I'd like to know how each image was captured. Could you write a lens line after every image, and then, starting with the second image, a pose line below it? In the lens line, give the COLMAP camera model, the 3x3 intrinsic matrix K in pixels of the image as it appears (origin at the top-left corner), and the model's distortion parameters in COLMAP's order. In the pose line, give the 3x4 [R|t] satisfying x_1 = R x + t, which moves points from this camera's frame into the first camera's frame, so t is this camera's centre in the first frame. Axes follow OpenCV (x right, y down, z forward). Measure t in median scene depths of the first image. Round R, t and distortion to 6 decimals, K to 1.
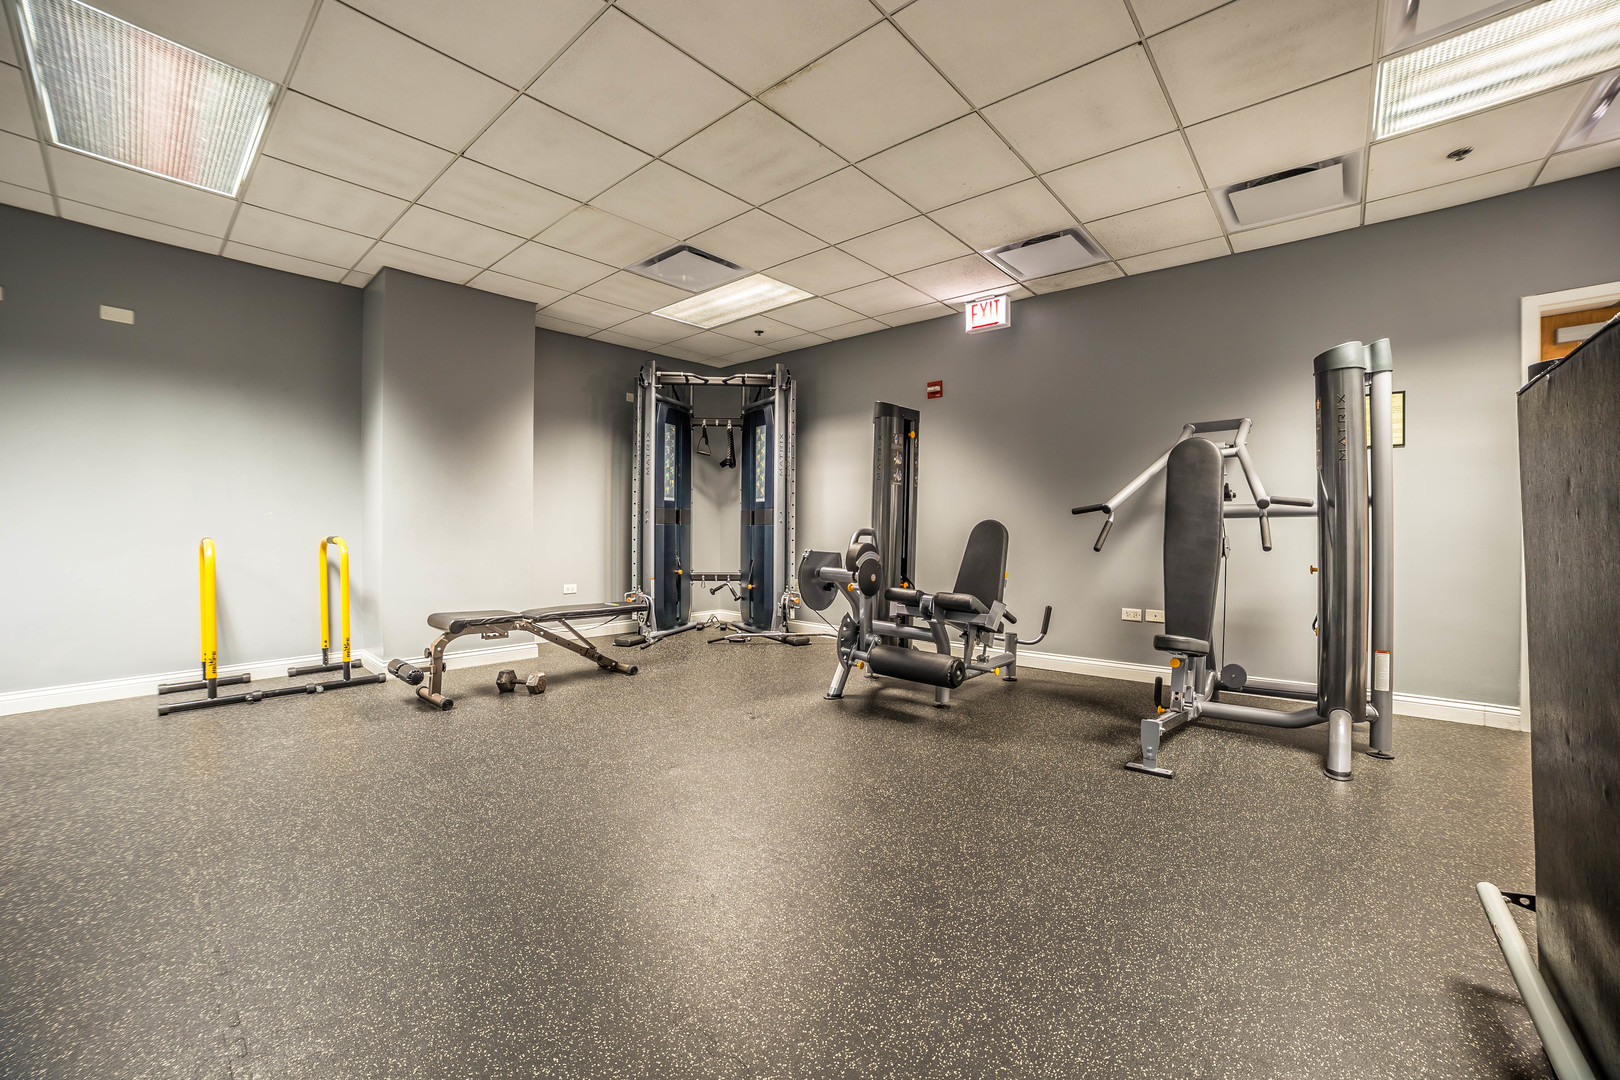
lens RADIAL K [[649.2, 0, 818.3], [0, 649.2, 526.5], [0, 0, 1]] dist [-0.114260, 0.041062]
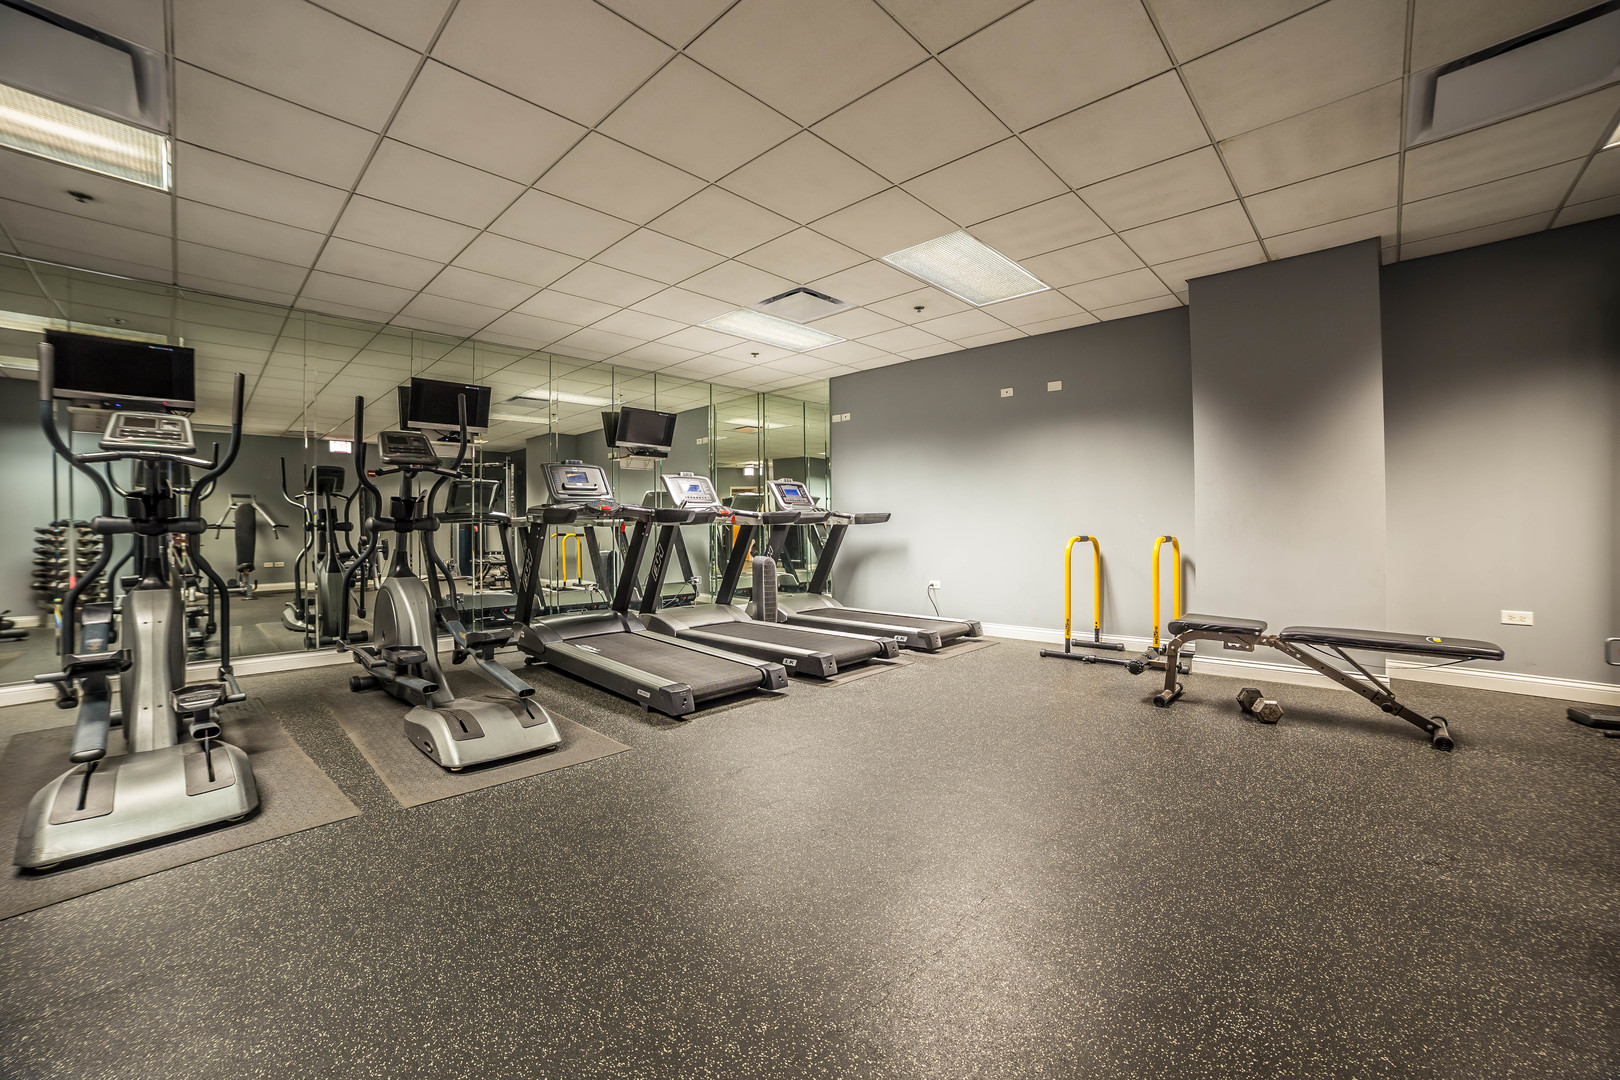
lens RADIAL K [[649.2, 0, 818.3], [0, 649.2, 526.5], [0, 0, 1]] dist [-0.114260, 0.041062]
pose [[-0.050636, -0.003590, -0.998711, 0.424628], [0.008607, 0.999955, -0.004031, -0.002613], [0.998680, -0.008800, -0.050603, 0.453351]]
